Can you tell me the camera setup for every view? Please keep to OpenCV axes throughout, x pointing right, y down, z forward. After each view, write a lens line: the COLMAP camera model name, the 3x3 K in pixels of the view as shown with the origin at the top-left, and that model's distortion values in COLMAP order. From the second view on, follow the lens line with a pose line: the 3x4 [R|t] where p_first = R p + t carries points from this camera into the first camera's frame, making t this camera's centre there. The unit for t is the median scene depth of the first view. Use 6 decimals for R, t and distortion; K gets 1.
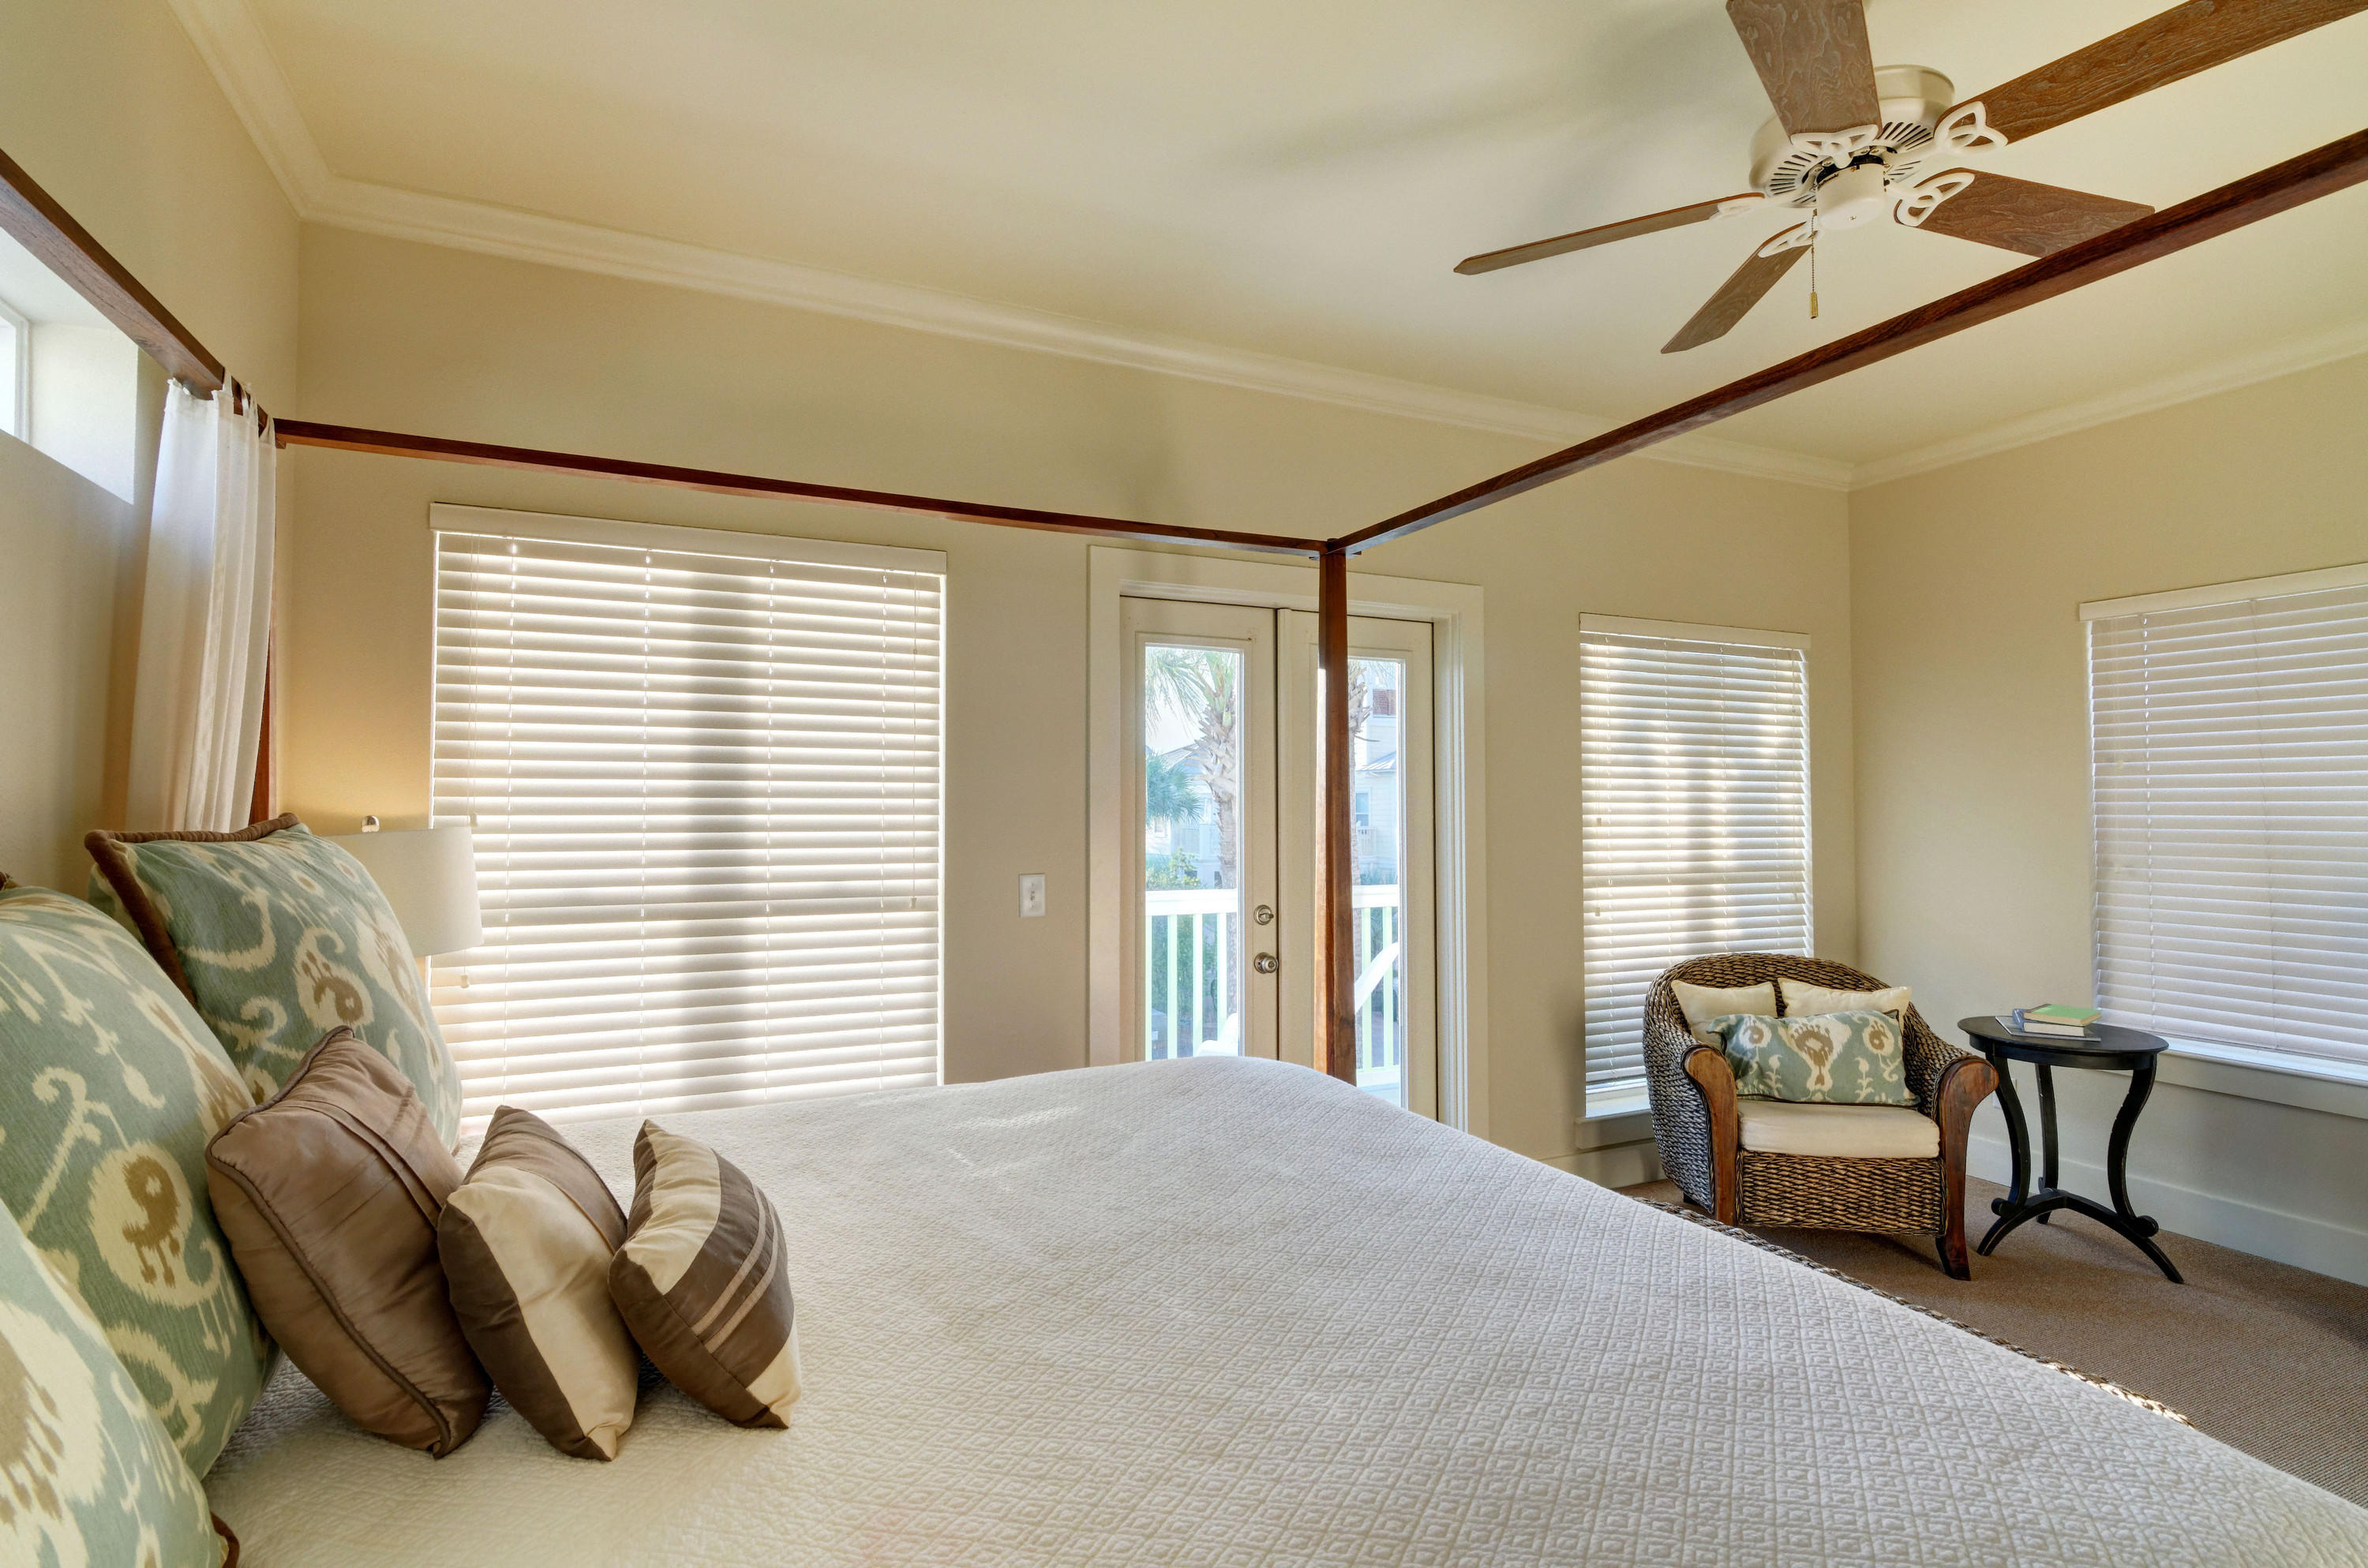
lens RADIAL K [[1117.4, 0, 1184.0], [0, 1117.4, 784.0], [0, 0, 1]] dist [-0.001416, -0.000828]
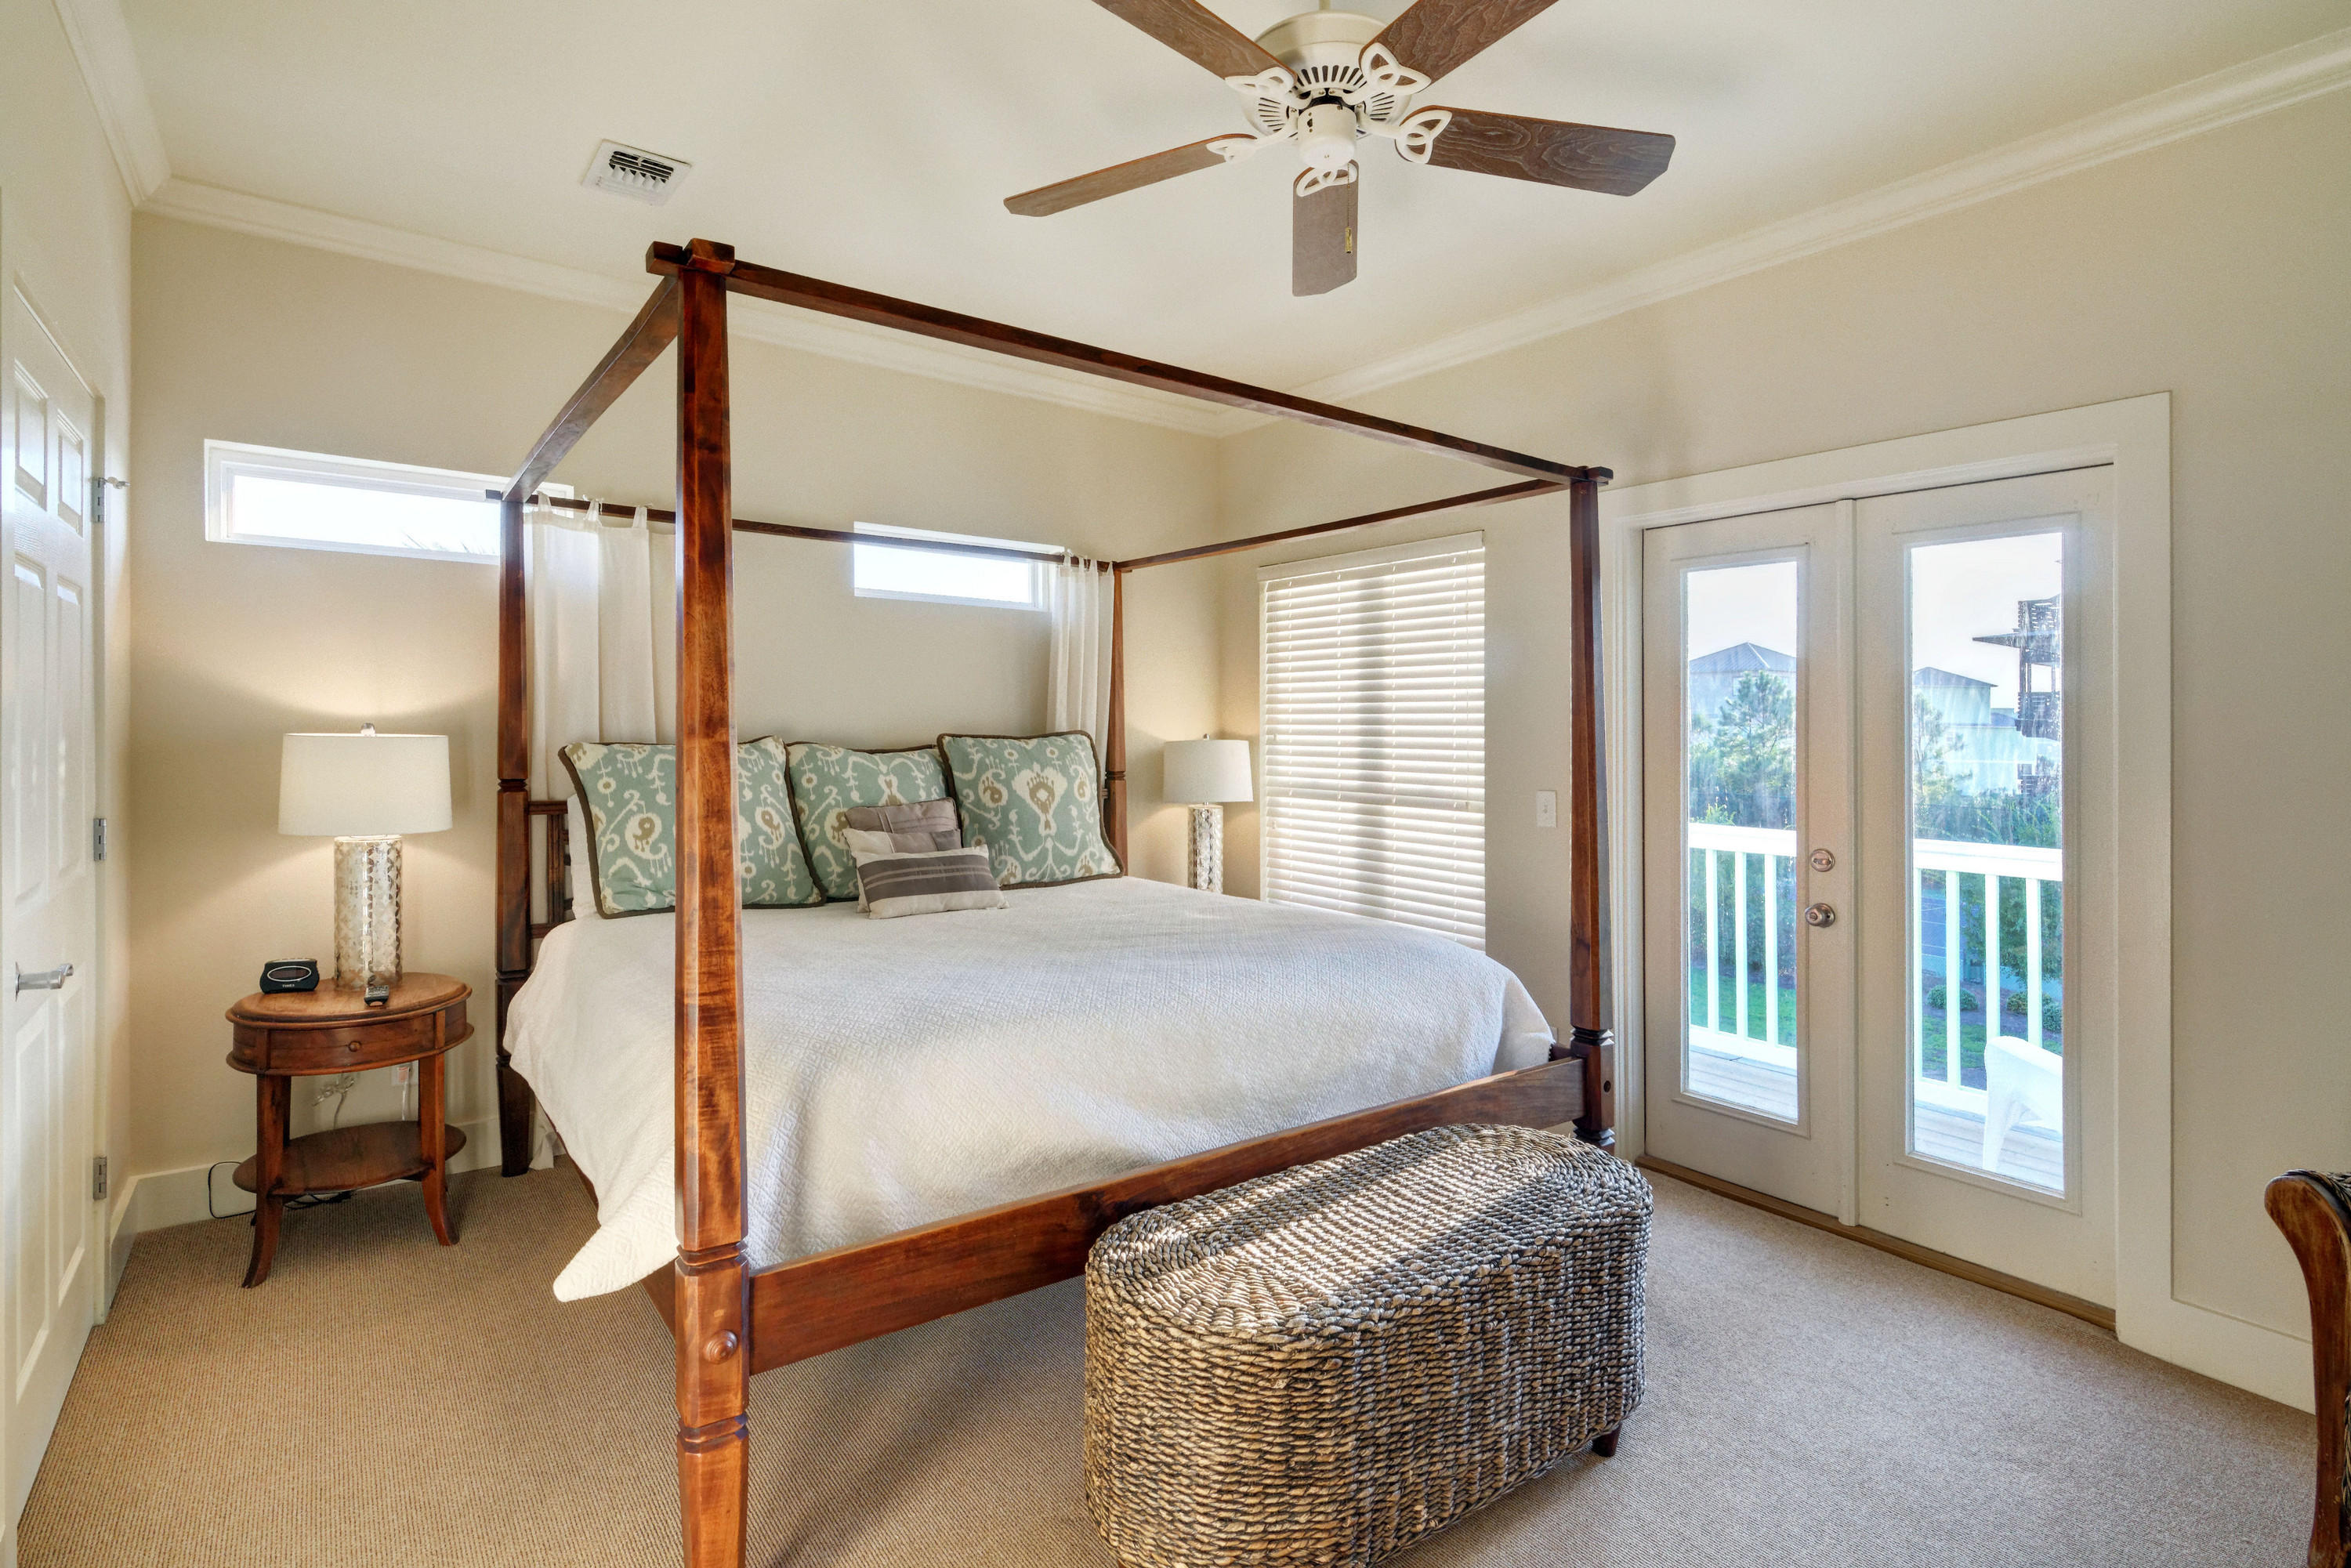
lens RADIAL K [[1106.1, 0, 1179.0], [0, 1106.1, 726.8], [0, 0, 1]] dist [-0.001305, 0.000037]
pose [[0.198214, -0.000823, -0.980158, 1.010072], [0.007482, 0.999972, 0.000674, 0.011829], [0.980130, -0.007467, 0.198215, 0.443517]]
